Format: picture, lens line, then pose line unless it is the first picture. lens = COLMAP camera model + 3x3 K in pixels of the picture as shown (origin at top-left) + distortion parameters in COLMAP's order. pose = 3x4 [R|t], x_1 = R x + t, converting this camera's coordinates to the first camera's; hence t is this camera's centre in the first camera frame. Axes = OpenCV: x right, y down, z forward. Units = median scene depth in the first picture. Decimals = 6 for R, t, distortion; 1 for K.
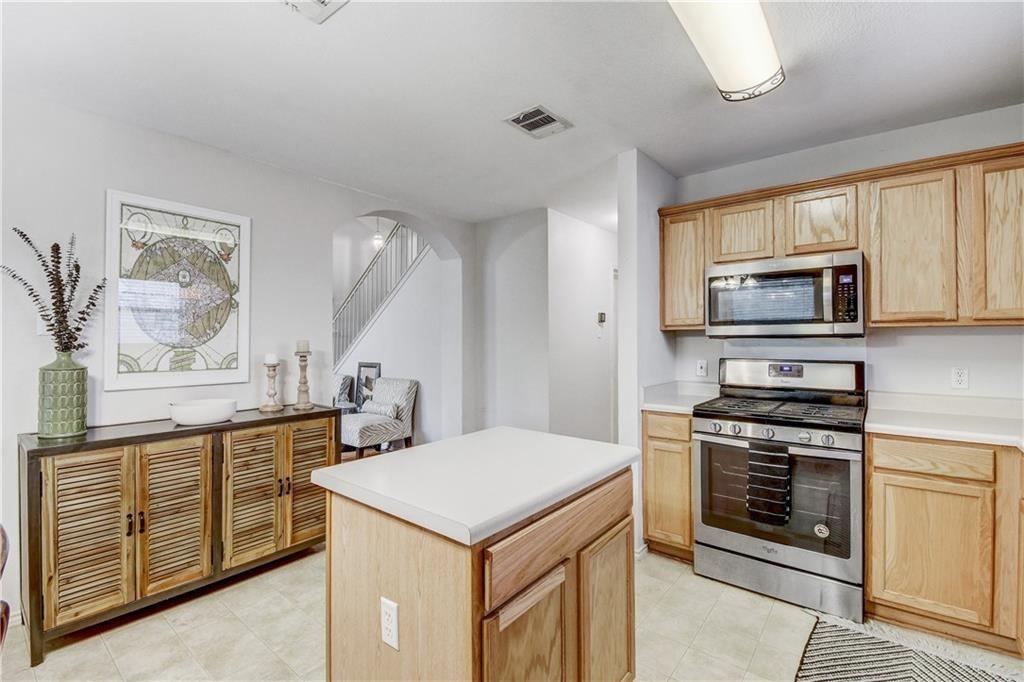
lens RADIAL K [[451.4, 0, 499.3], [0, 451.4, 341.4], [0, 0, 1]] dist [0.009480, -0.010328]
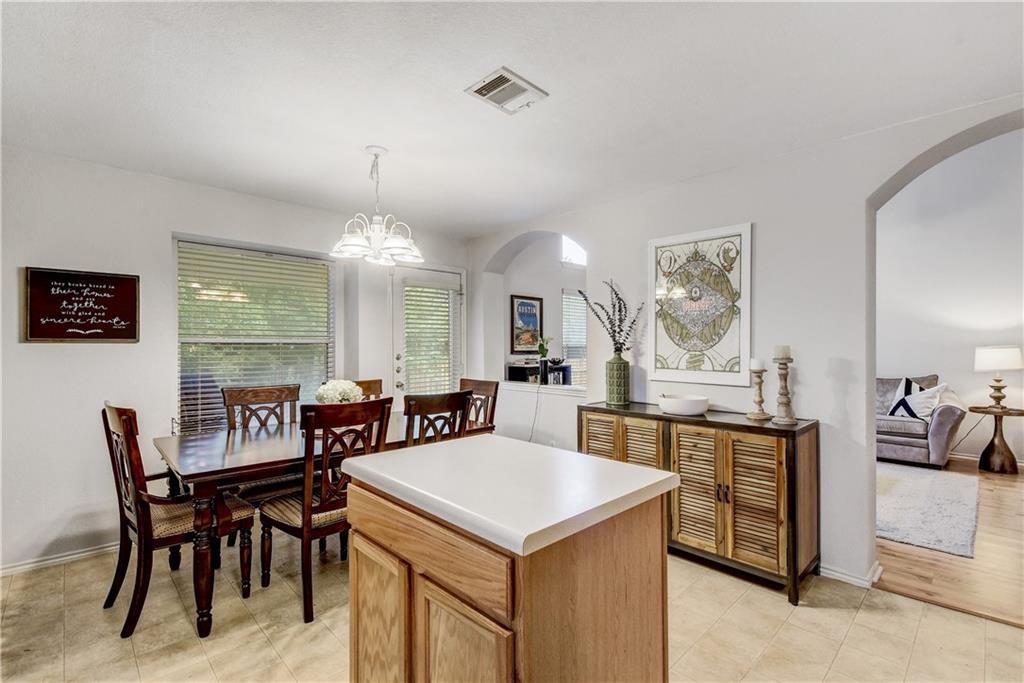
lens RADIAL K [[451.4, 0, 520.9], [0, 451.4, 341.4], [0, 0, 1]] dist [0.009480, -0.010328]
pose [[-0.088103, -0.001430, -0.996110, 0.541292], [-0.002865, 0.999995, -0.001182, -0.008795], [0.996107, 0.002750, -0.088107, 0.636079]]
